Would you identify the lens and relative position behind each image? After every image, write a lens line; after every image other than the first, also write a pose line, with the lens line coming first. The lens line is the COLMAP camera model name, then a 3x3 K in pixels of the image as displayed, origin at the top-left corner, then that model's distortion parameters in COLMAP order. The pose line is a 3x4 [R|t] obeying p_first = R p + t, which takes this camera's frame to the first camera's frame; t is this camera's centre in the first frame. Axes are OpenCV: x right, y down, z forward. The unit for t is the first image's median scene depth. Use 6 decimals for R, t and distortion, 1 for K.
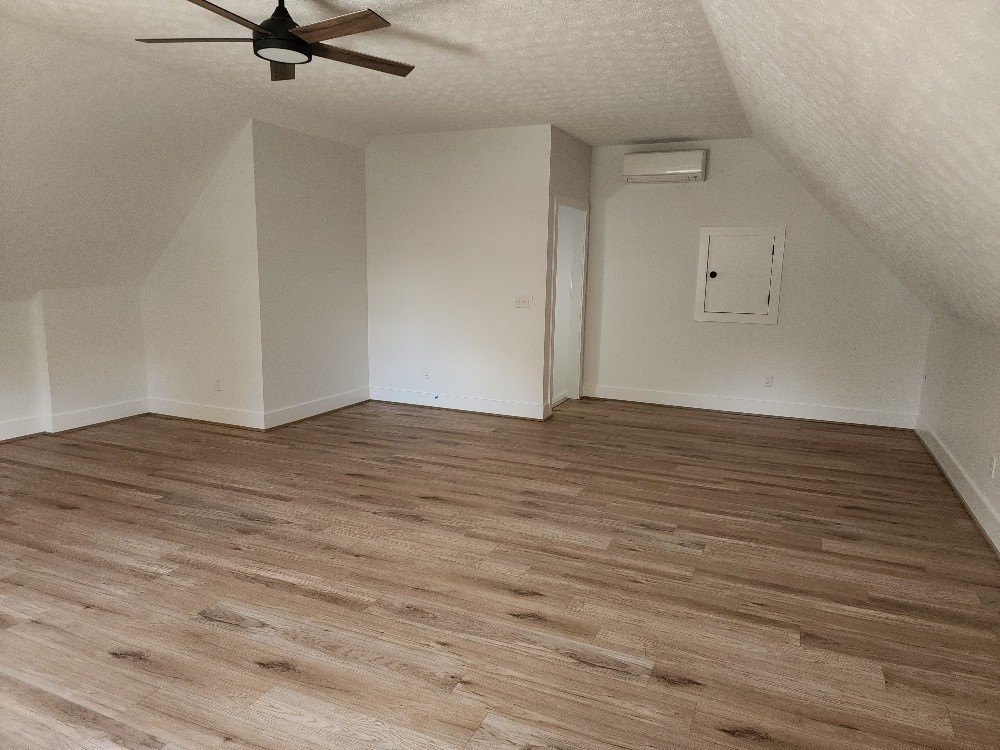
lens RADIAL K [[663.3, 0, 500.0], [0, 663.3, 375.0], [0, 0, 1]] dist [0.104960, -0.080683]
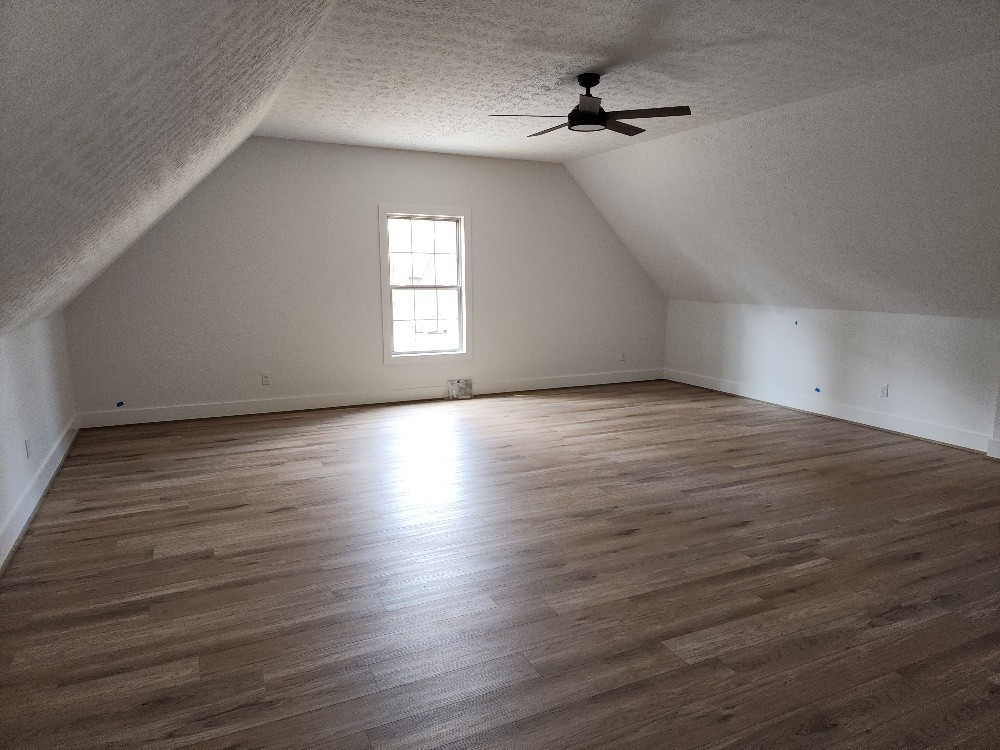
lens RADIAL K [[663.3, 0, 500.0], [0, 663.3, 375.0], [0, 0, 1]] dist [0.104960, -0.080683]
pose [[-0.648330, 0.096231, -0.755254, 0.759640], [-0.144922, 0.958246, 0.246500, -0.244503], [0.747440, 0.269266, -0.607314, 1.547716]]
